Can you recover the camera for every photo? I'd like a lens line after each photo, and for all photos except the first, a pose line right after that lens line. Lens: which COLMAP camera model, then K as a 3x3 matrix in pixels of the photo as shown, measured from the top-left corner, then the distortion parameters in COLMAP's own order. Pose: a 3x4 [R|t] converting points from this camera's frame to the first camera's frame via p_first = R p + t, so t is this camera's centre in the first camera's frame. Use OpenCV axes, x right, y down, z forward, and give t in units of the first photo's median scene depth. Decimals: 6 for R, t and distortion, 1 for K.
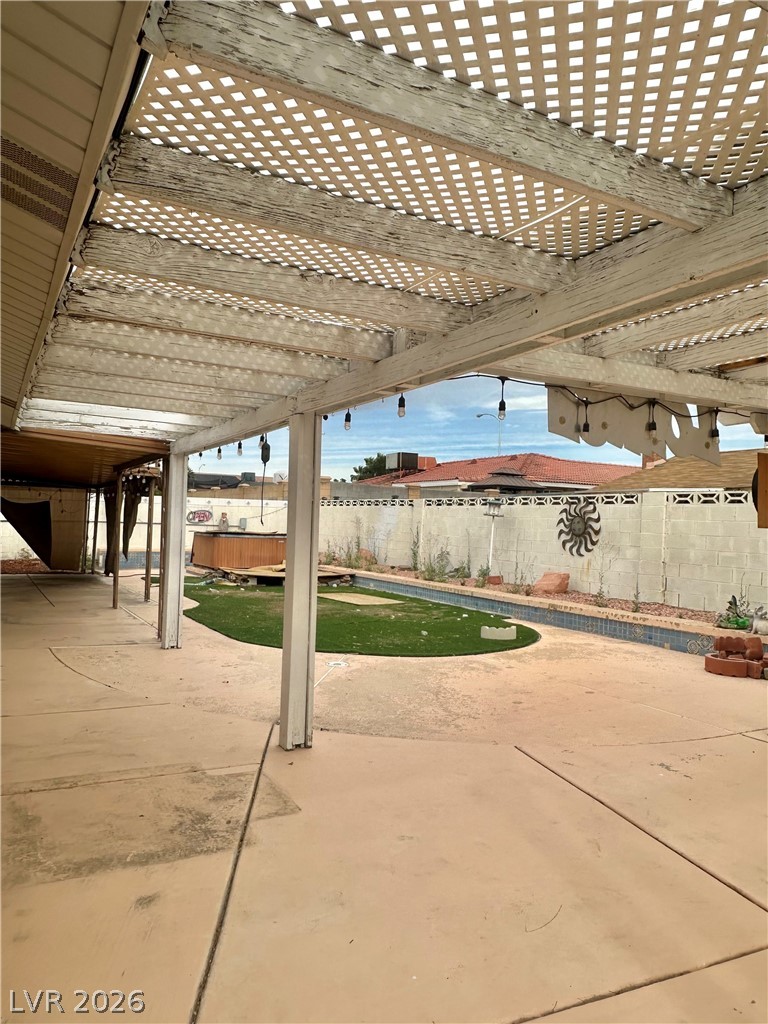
lens RADIAL K [[714.6, 0, 384.0], [0, 714.6, 512.0], [0, 0, 1]] dist [-0.003344, 0.000014]
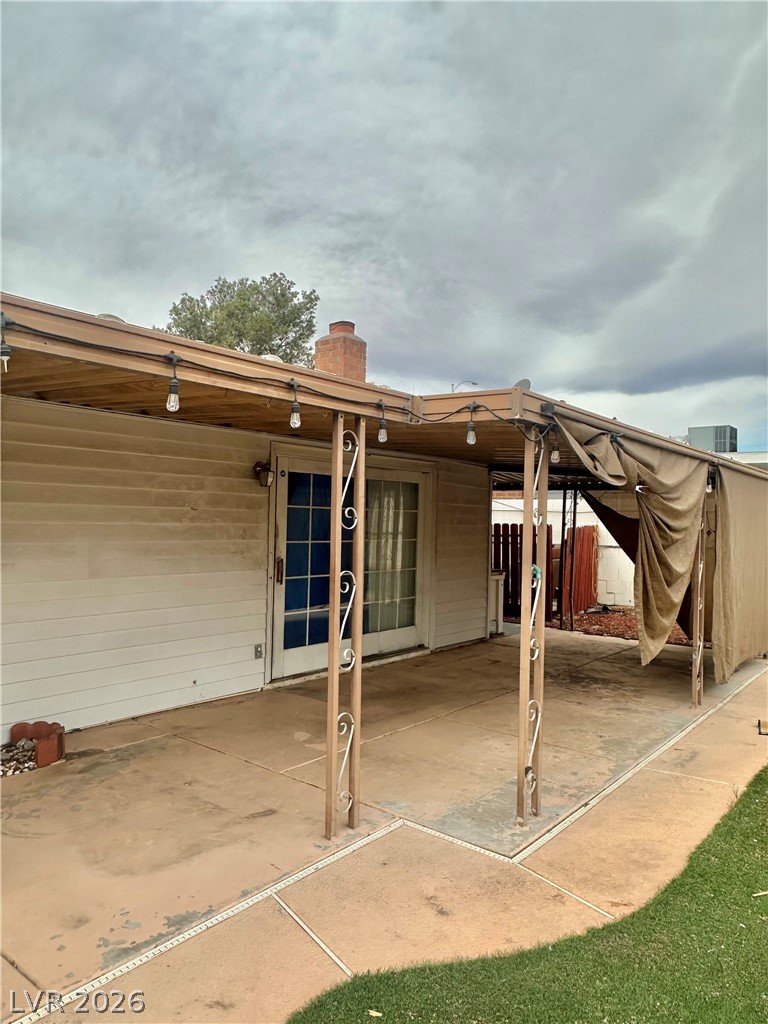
lens RADIAL K [[714.6, 0, 384.0], [0, 714.6, 512.0], [0, 0, 1]] dist [-0.003344, 0.000014]
pose [[0.373196, -0.030551, -0.927249, -0.040934], [0.005123, 0.999510, -0.030870, -0.000774], [0.927739, 0.006770, 0.373169, 0.585504]]
